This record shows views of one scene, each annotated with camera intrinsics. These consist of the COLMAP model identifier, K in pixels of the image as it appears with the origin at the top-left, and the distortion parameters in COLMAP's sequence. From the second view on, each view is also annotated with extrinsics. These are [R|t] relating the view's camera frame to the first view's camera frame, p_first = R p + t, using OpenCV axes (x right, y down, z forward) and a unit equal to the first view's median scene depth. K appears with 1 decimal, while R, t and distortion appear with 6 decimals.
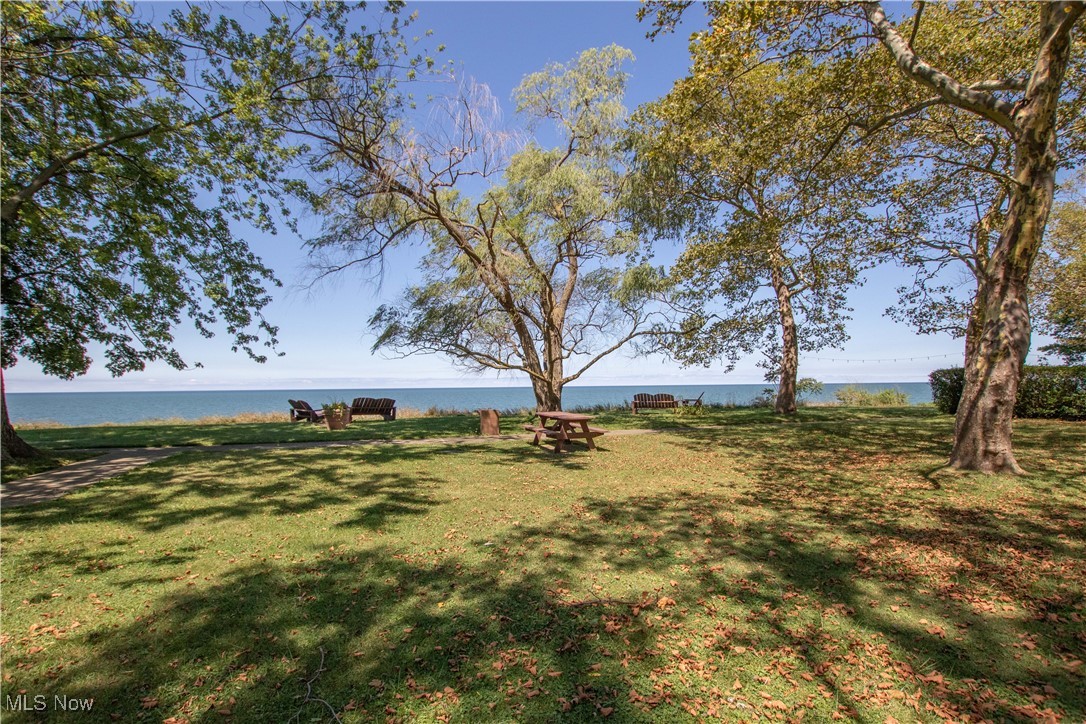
lens RADIAL K [[500.3, 0, 543.2], [0, 500.3, 380.0], [0, 0, 1]] dist [-0.022995, -0.000357]
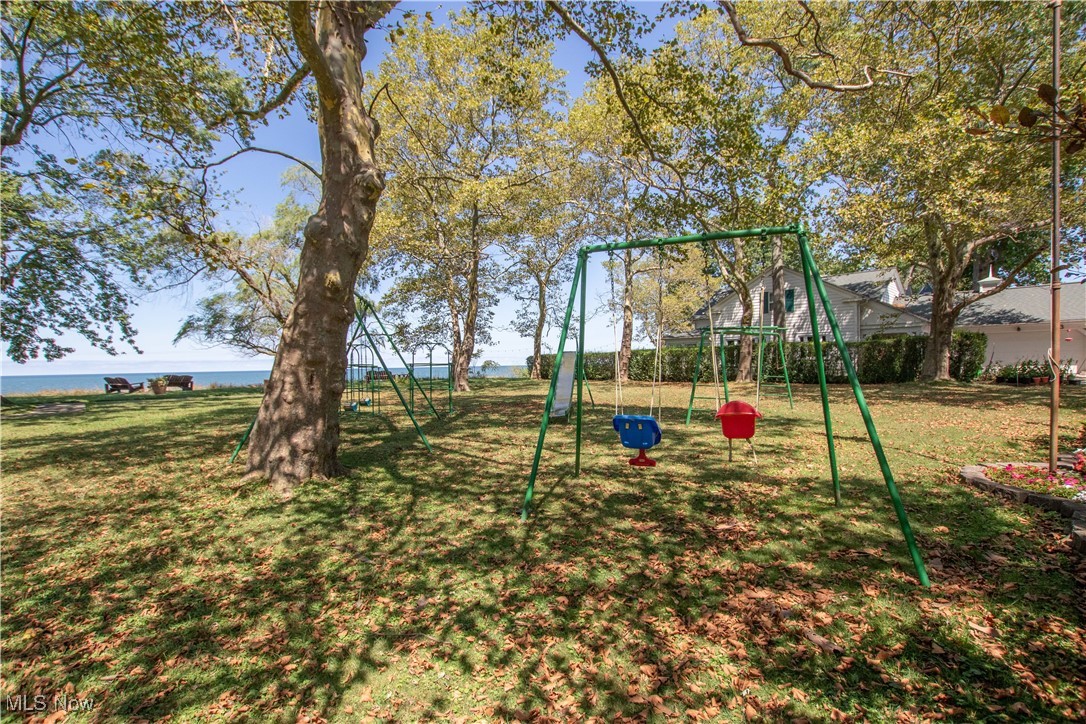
lens RADIAL K [[500.3, 0, 543.2], [0, 500.3, 380.0], [0, 0, 1]] dist [-0.022995, -0.000357]
pose [[0.902099, -0.018859, 0.431118, 0.005078], [0.003193, 0.999309, 0.037033, -0.000584], [-0.431518, -0.032031, 0.901535, -0.767939]]
